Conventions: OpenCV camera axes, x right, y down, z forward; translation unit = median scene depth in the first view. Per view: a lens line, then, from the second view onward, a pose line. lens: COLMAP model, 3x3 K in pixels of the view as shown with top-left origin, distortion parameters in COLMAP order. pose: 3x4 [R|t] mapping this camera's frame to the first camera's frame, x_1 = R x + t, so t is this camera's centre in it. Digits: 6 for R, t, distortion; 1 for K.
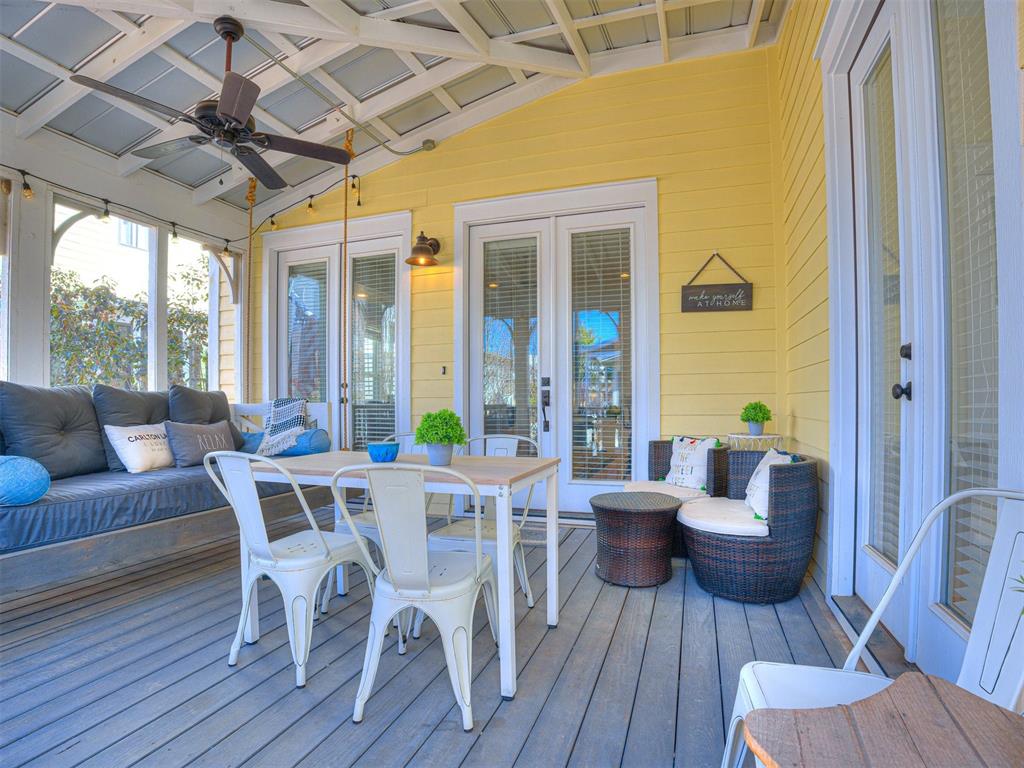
lens RADIAL K [[457.5, 0, 496.7], [0, 457.5, 385.8], [0, 0, 1]] dist [-0.004147, 0.000665]
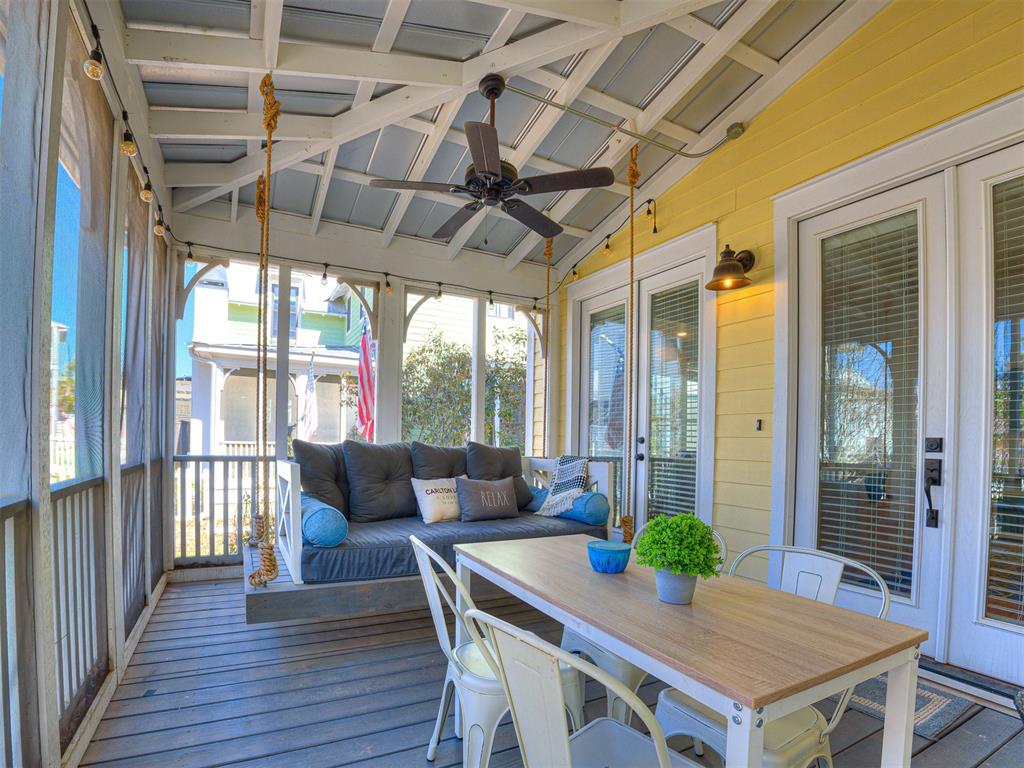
lens RADIAL K [[464.6, 0, 509.7], [0, 464.6, 429.3], [0, 0, 1]] dist [-0.033006, 0.001681]
pose [[0.763557, 0.008657, -0.645682, 0.062182], [-0.006798, 0.999962, 0.005369, -0.031714], [0.645704, 0.000290, 0.763587, 0.190186]]
